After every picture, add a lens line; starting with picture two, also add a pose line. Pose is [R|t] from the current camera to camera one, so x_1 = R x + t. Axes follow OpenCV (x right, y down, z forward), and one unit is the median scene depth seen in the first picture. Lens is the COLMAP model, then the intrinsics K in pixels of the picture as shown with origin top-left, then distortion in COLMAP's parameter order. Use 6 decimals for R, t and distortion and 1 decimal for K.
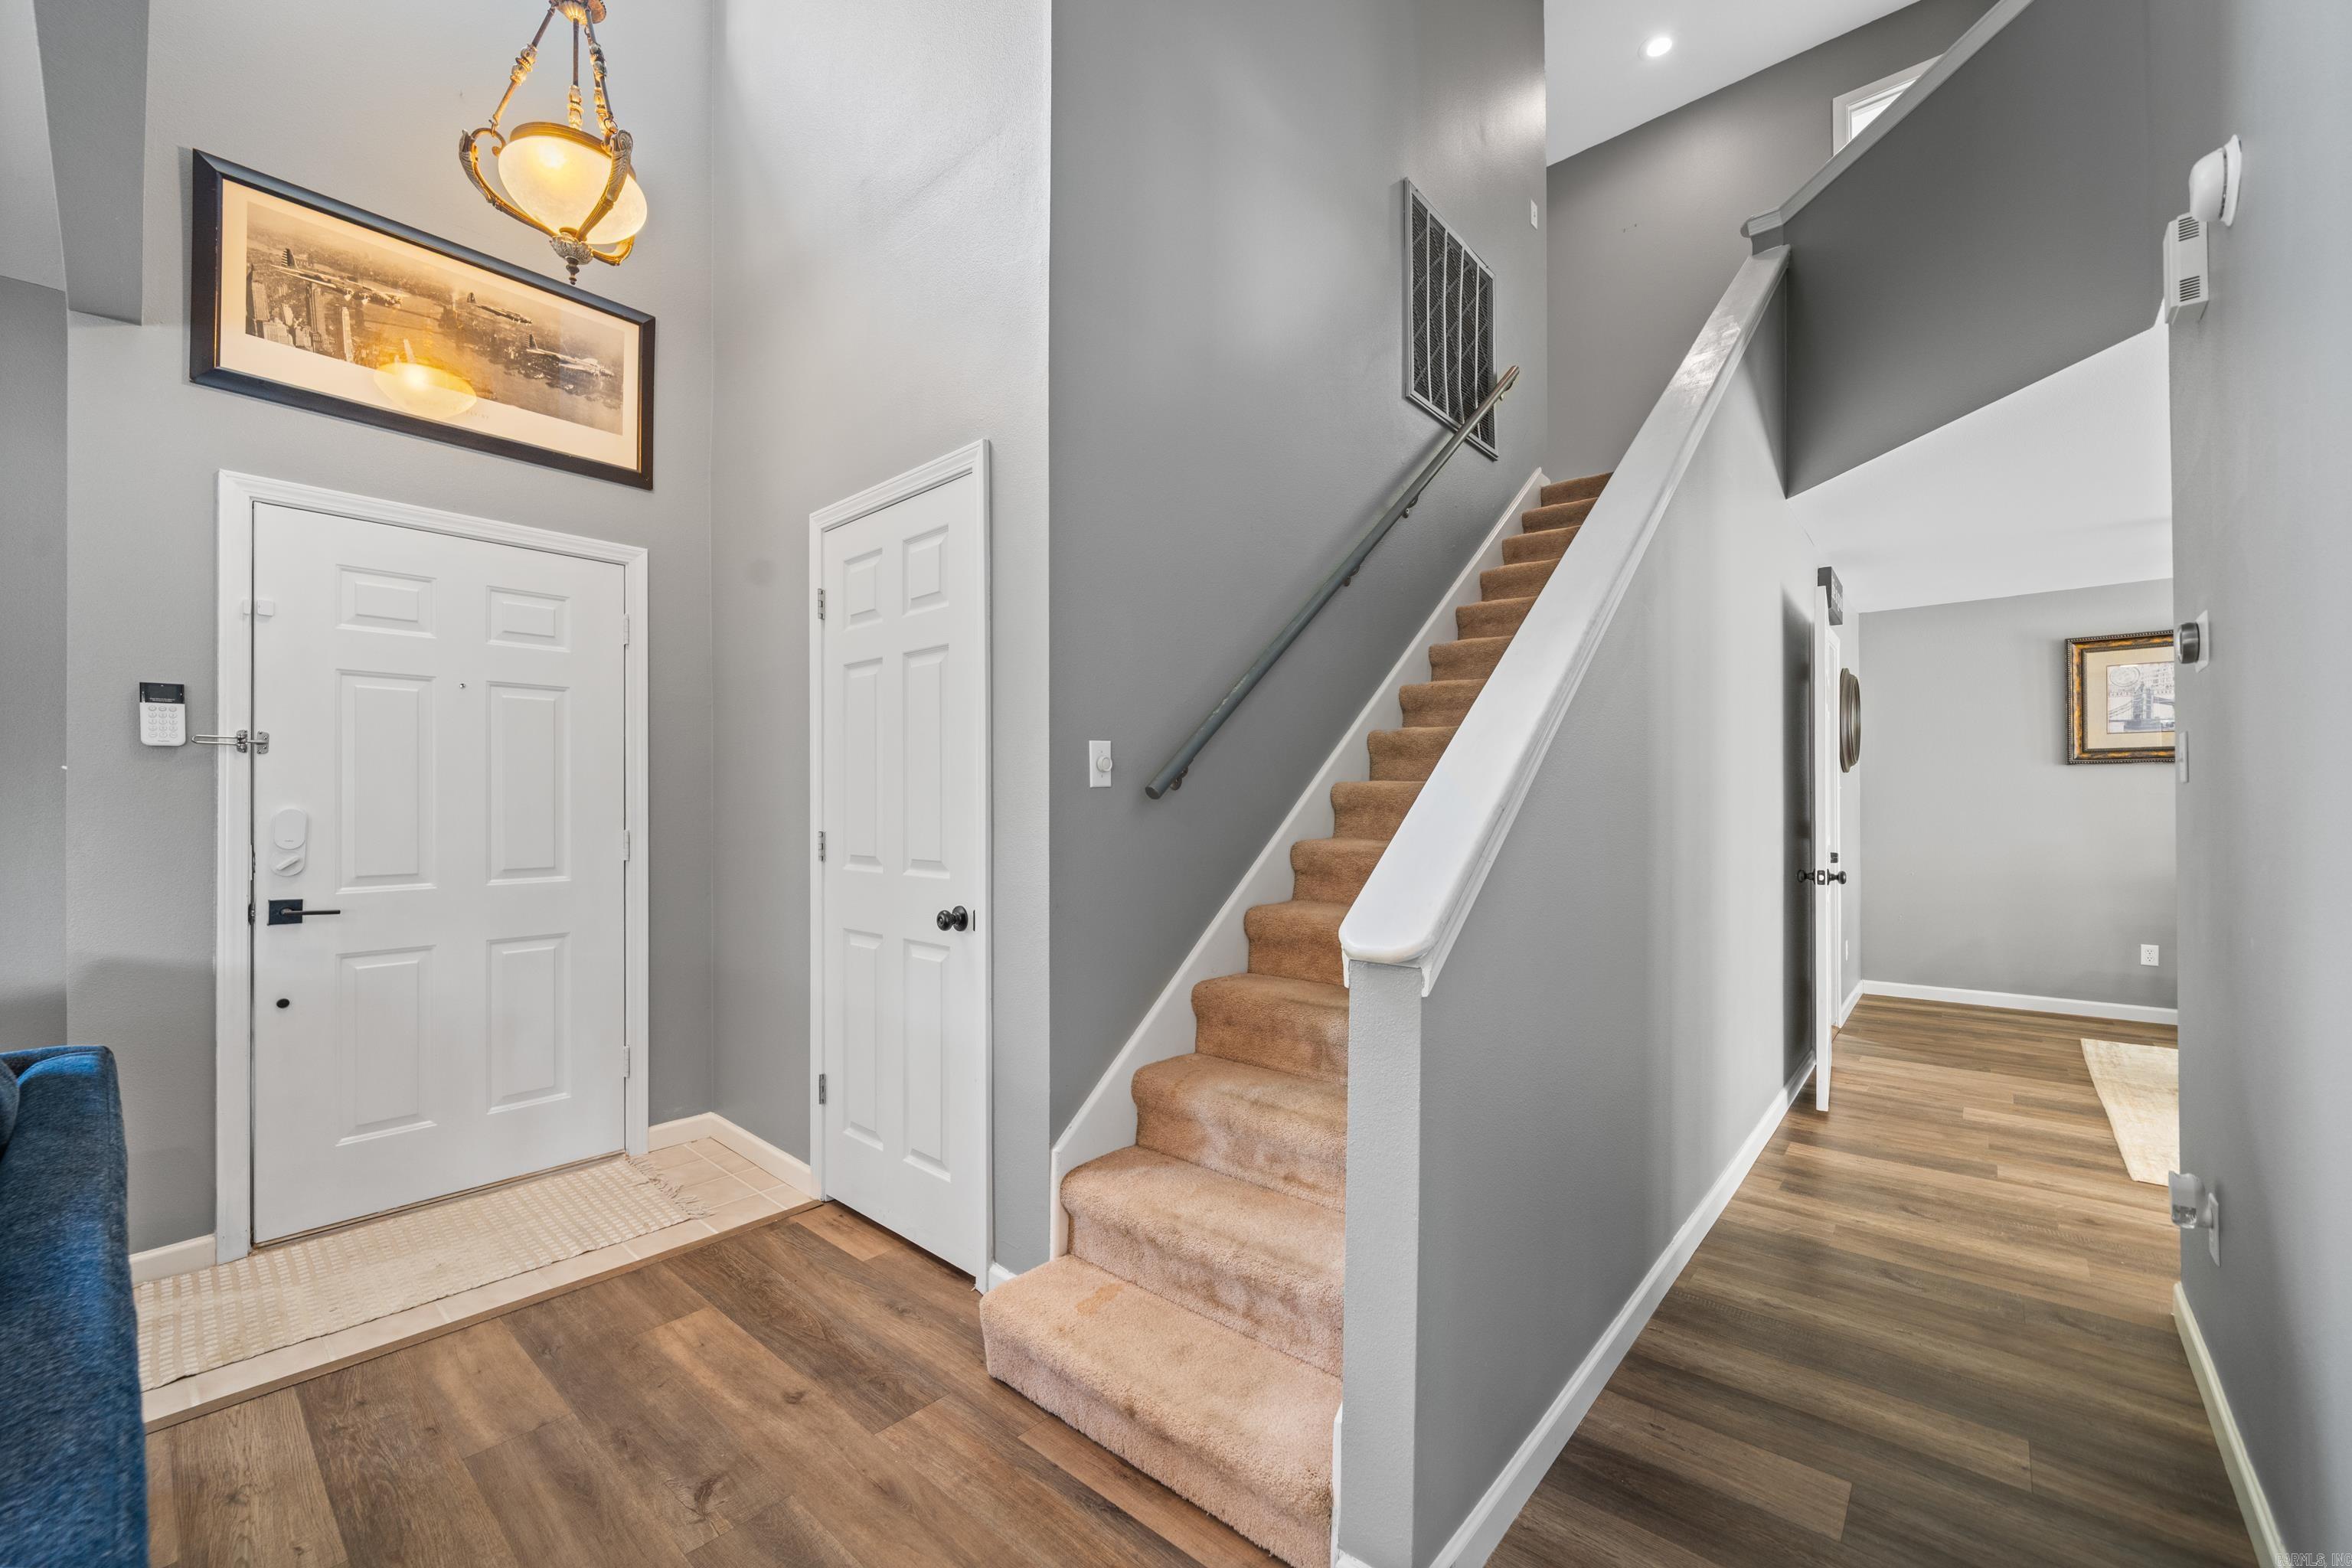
lens RADIAL K [[920.4, 0, 1189.1], [0, 920.4, 799.9], [0, 0, 1]] dist [0.000312, -0.000026]
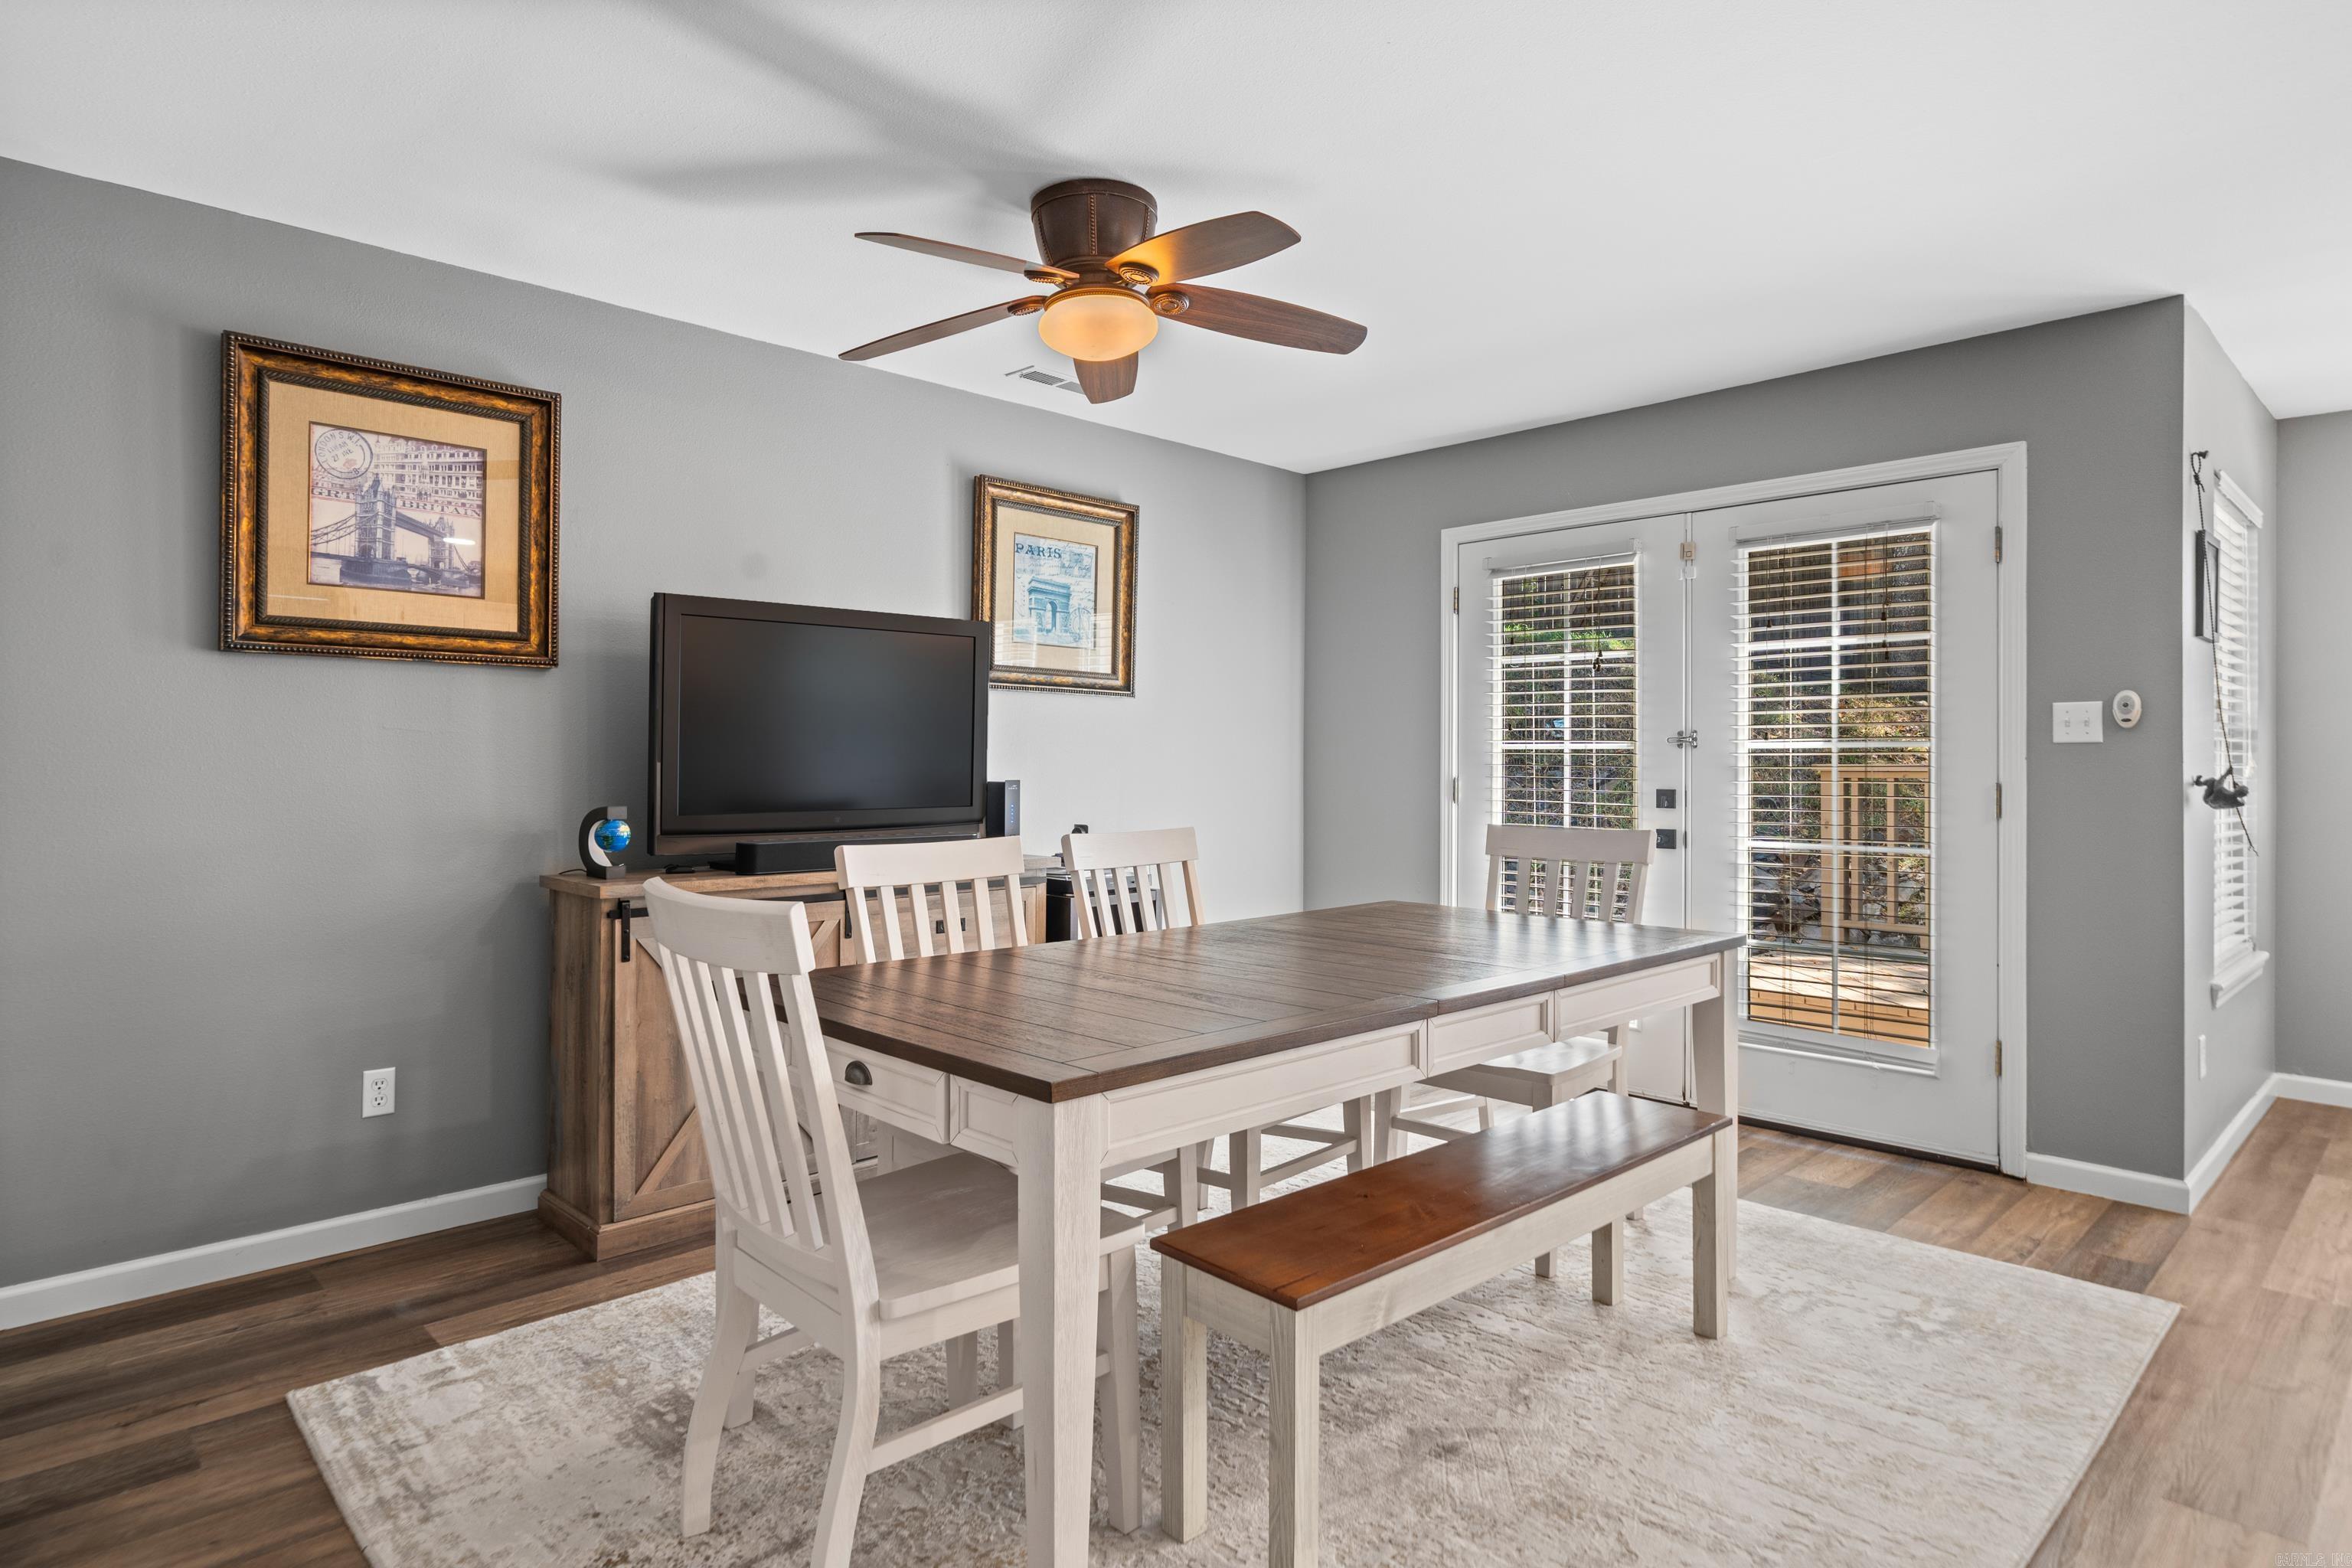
lens RADIAL K [[1296.0, 0, 1168.3], [0, 1296.0, 755.6], [0, 0, 1]] dist [-0.003247, -0.000038]
pose [[0.088118, 0.007952, 0.996078, 0.449358], [-0.011804, 0.999906, -0.006938, 0.006020], [-0.996040, -0.011146, 0.088203, 0.561932]]
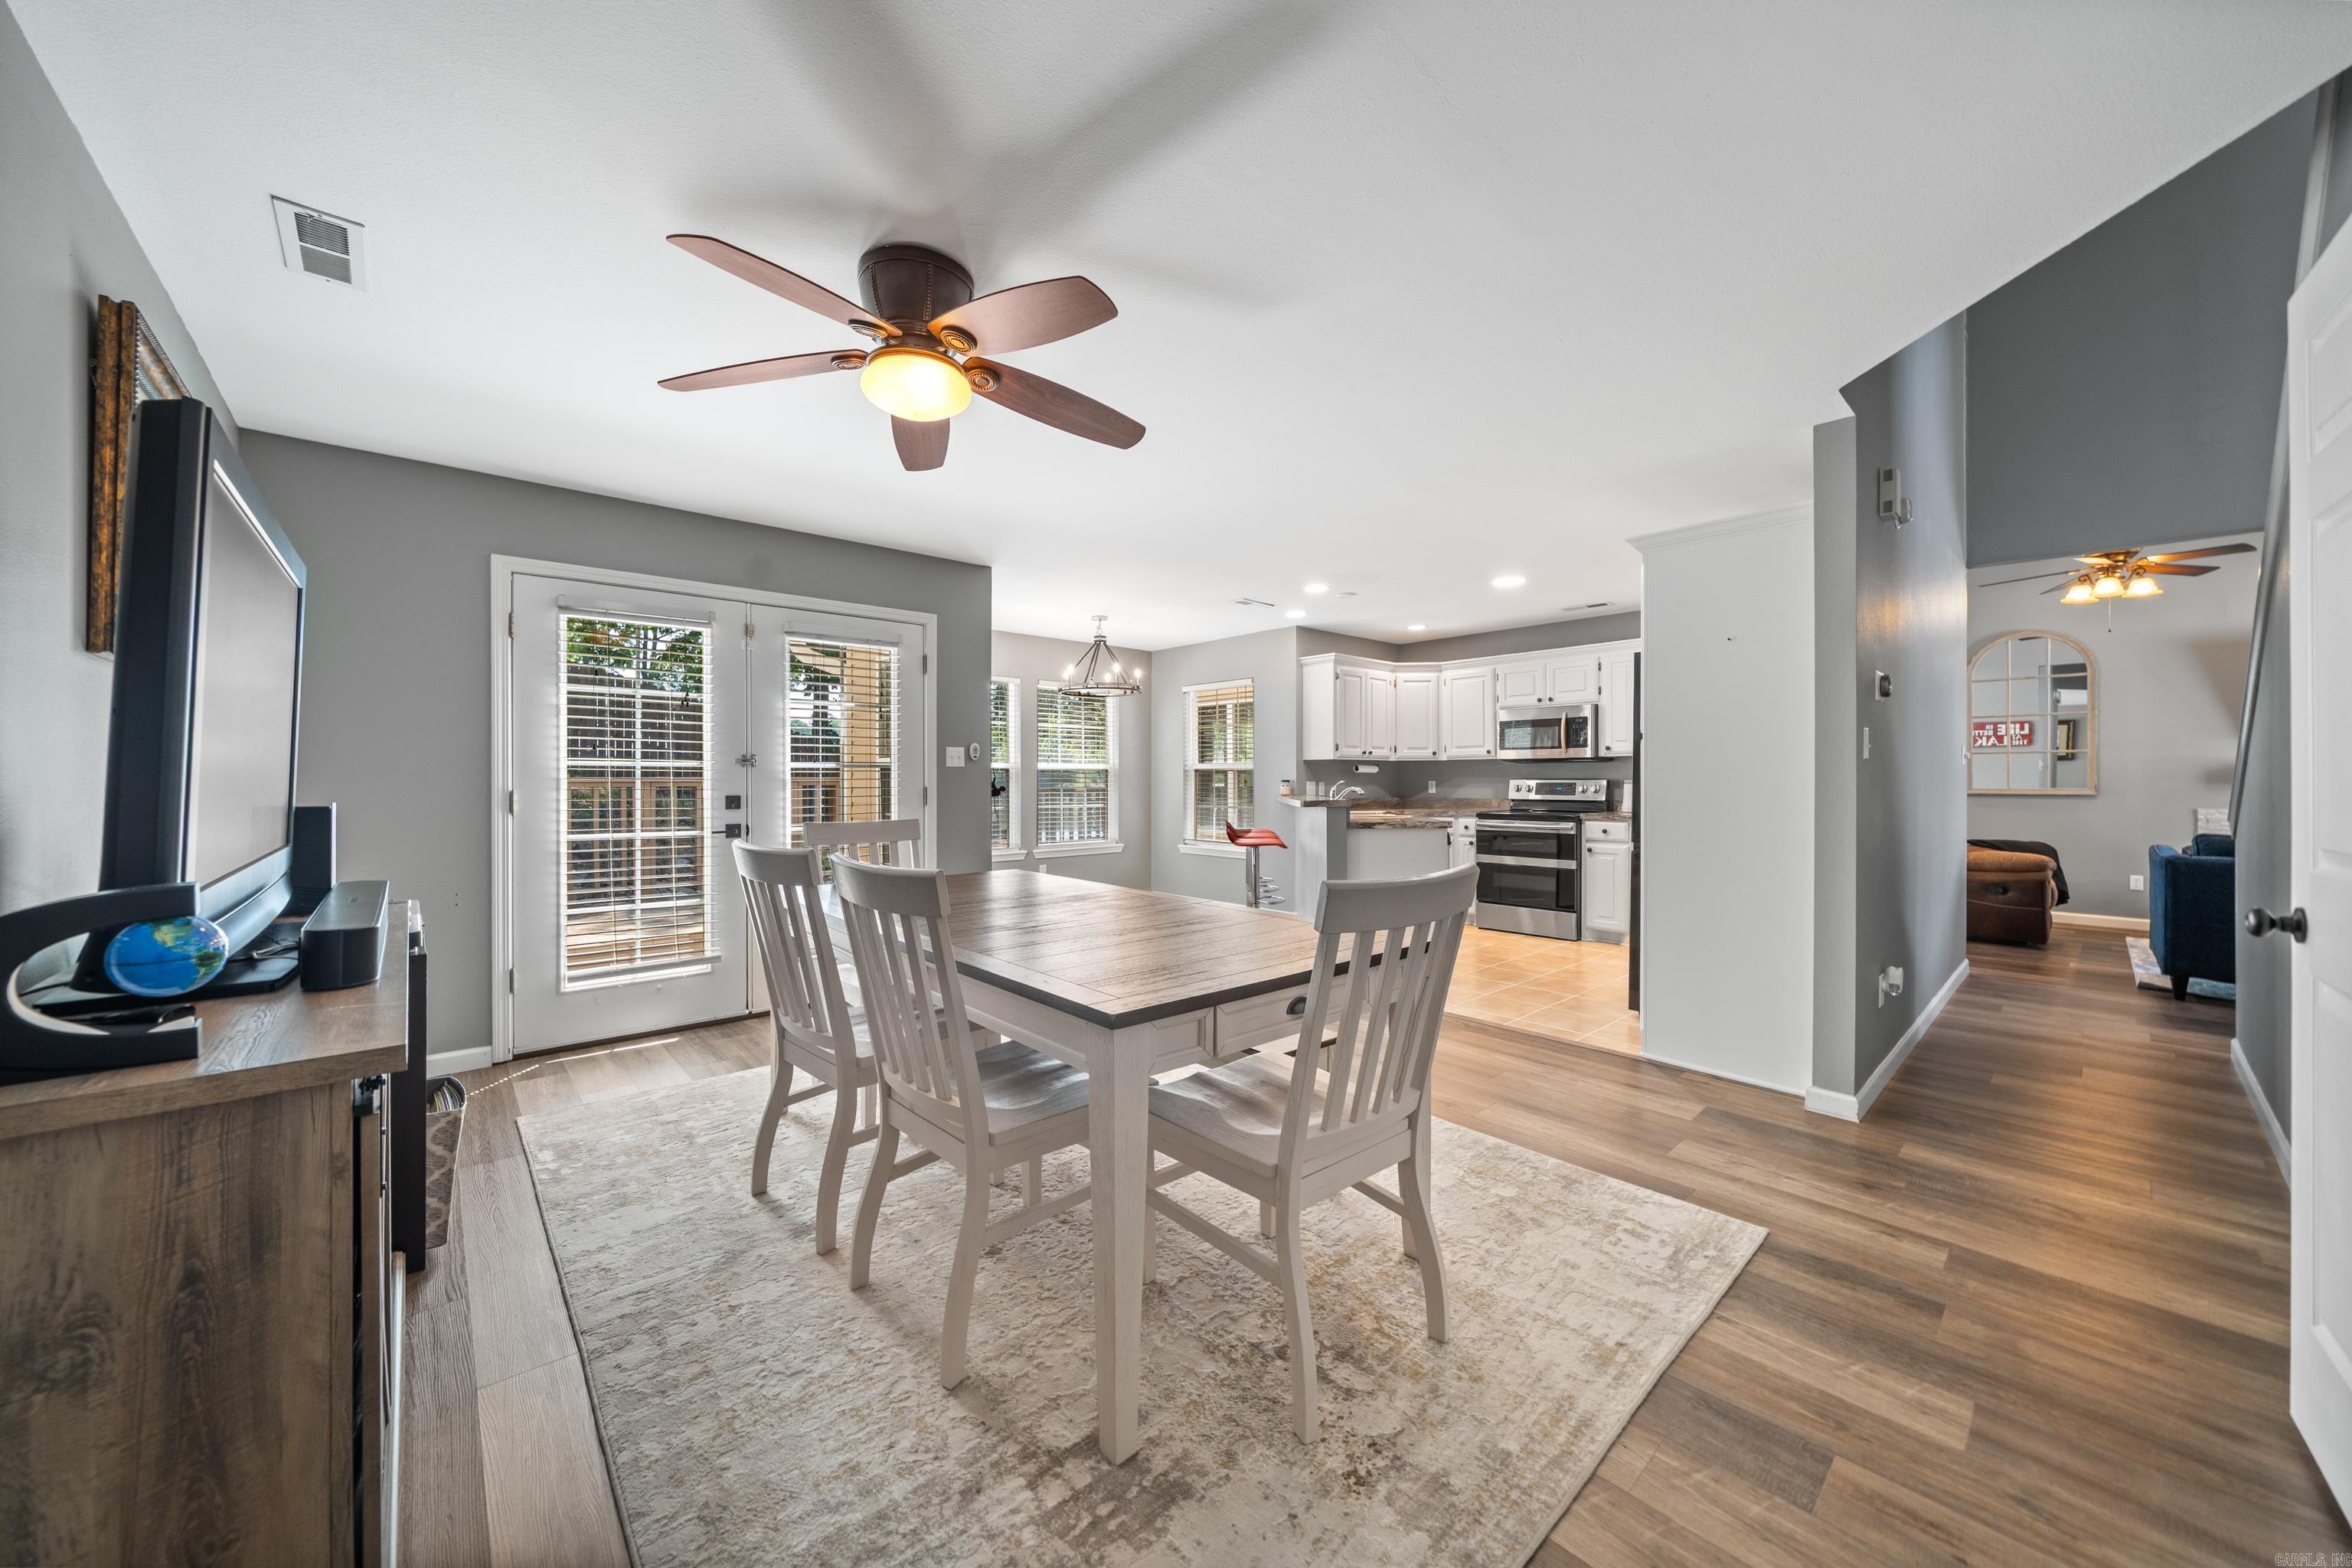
lens RADIAL K [[834.0, 0, 1168.0], [0, 834.0, 779.6], [0, 0, 1]] dist [-0.000585, 0.000016]
pose [[-0.991263, 0.002073, 0.131884, 0.829360], [0.001136, 0.999974, -0.007183, 0.009587], [-0.131895, -0.006971, -0.991239, 1.030145]]
